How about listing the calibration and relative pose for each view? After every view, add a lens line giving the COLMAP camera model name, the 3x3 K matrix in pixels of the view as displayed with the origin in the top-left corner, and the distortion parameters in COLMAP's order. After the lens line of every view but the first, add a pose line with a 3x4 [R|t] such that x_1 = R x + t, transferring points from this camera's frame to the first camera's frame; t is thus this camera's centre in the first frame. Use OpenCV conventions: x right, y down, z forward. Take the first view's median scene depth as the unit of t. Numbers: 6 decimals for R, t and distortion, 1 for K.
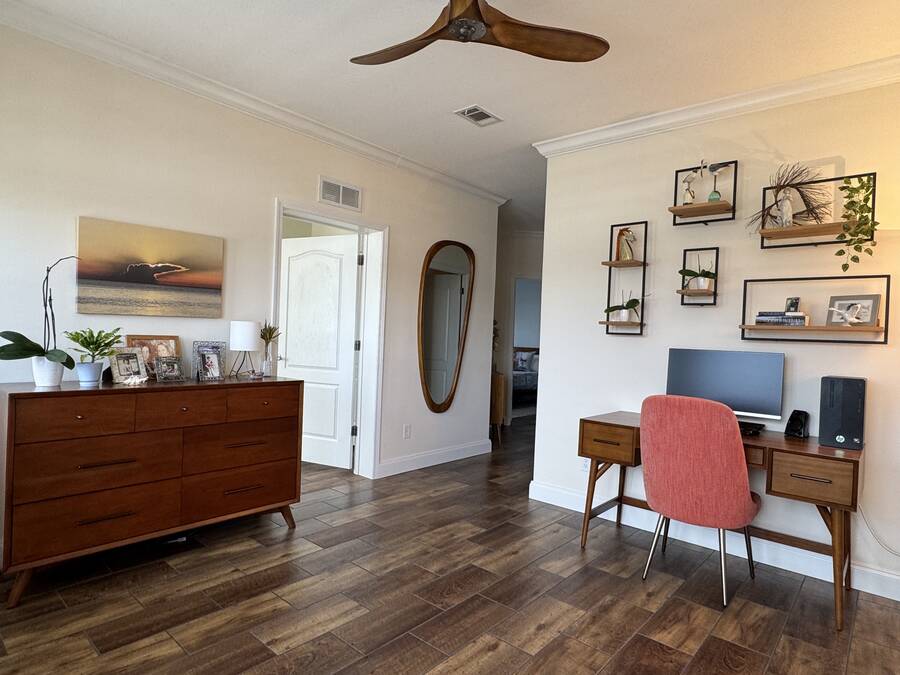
lens RADIAL K [[520.1, 0, 449.1], [0, 520.1, 337.3], [0, 0, 1]] dist [0.002445, -0.001090]
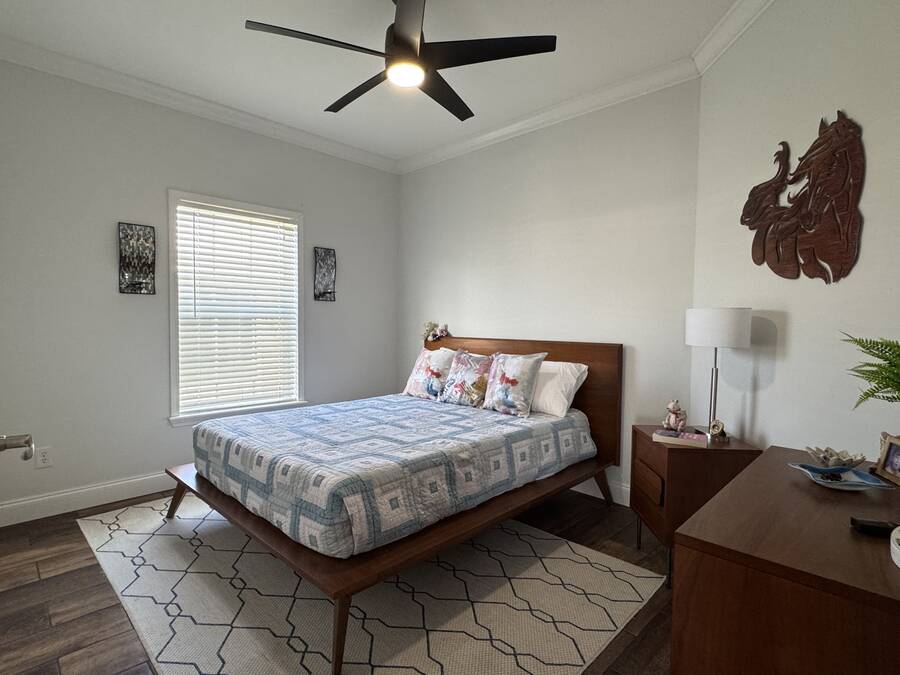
lens RADIAL K [[466.0, 0, 449.3], [0, 466.0, 340.0], [0, 0, 1]] dist [-0.002108, 0.000866]
pose [[0.996905, -0.029685, -0.072789, 0.127436], [0.032523, 0.998744, 0.038126, 0.006517], [0.071566, -0.040375, 0.996618, 0.706406]]
